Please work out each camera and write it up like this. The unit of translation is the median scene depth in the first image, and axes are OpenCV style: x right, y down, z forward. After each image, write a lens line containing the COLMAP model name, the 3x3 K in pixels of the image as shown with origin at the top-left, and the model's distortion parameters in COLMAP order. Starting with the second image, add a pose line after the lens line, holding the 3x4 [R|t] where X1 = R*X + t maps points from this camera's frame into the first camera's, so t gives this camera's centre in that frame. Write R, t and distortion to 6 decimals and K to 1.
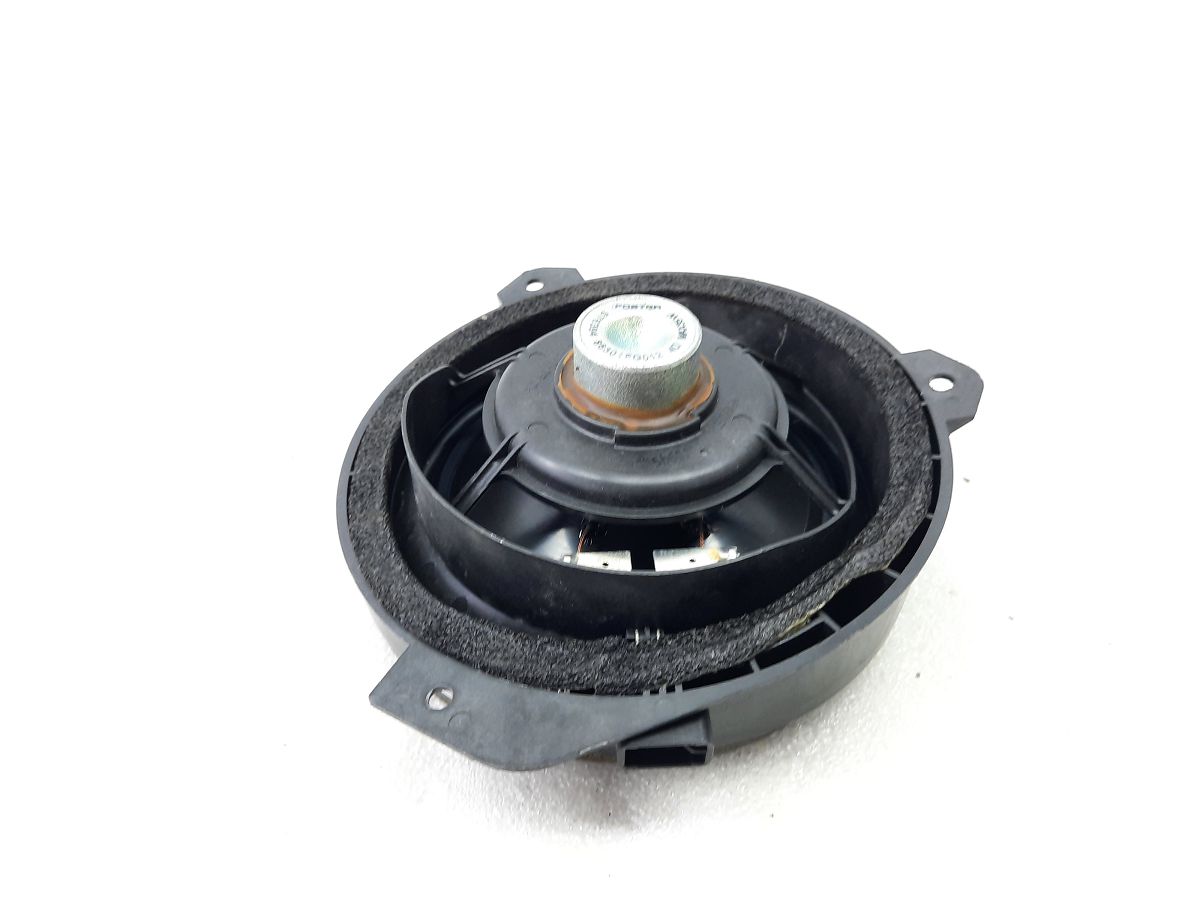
lens RADIAL K [[863.7, 0, 600.8], [0, 863.7, 452.7], [0, 0, 1]] dist [0.071052, 0.000956]
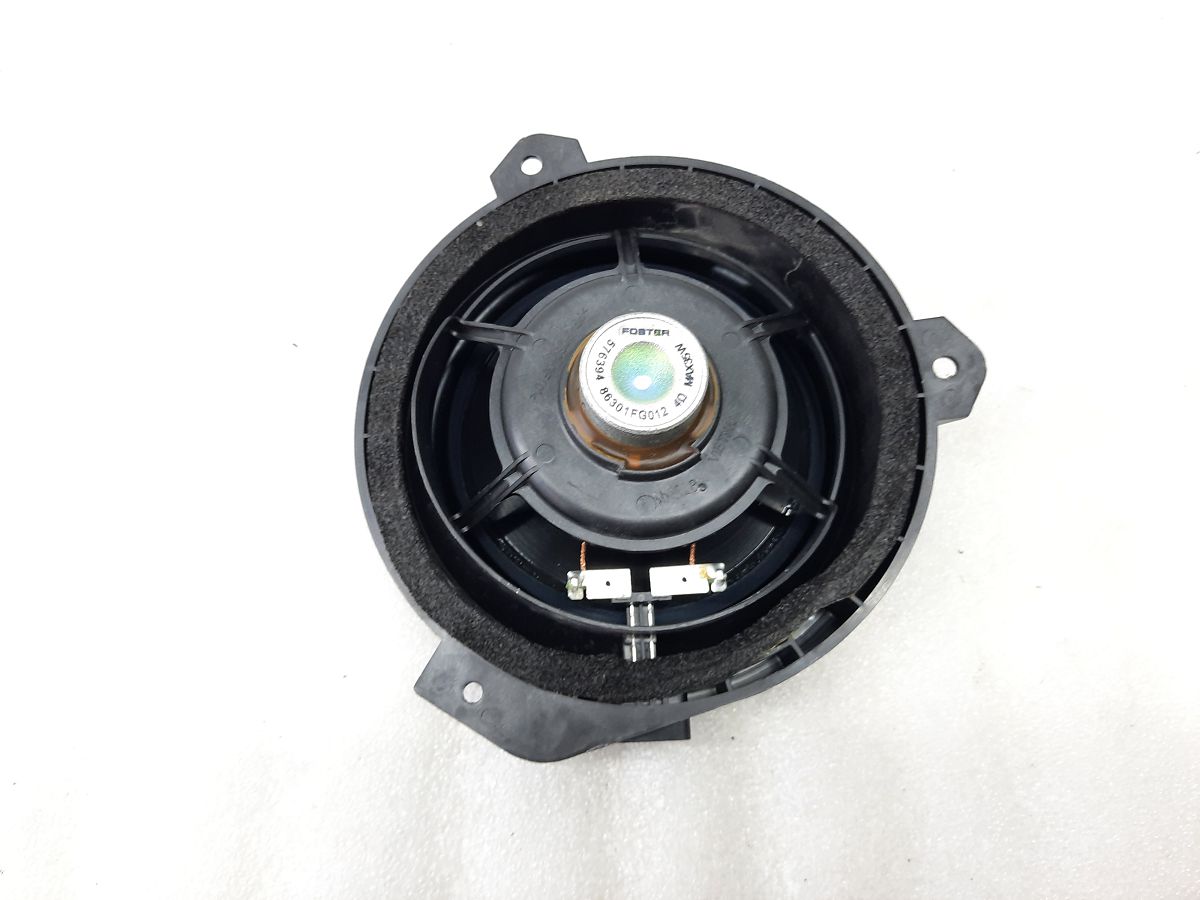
lens RADIAL K [[863.7, 0, 597.6], [0, 863.7, 455.3], [0, 0, 1]] dist [0.071052, 0.000956]
pose [[0.999891, 0.009749, 0.011097, -0.020838], [-0.014038, 0.860982, 0.508441, -0.554567], [-0.004597, -0.508541, 0.861025, 0.096991]]
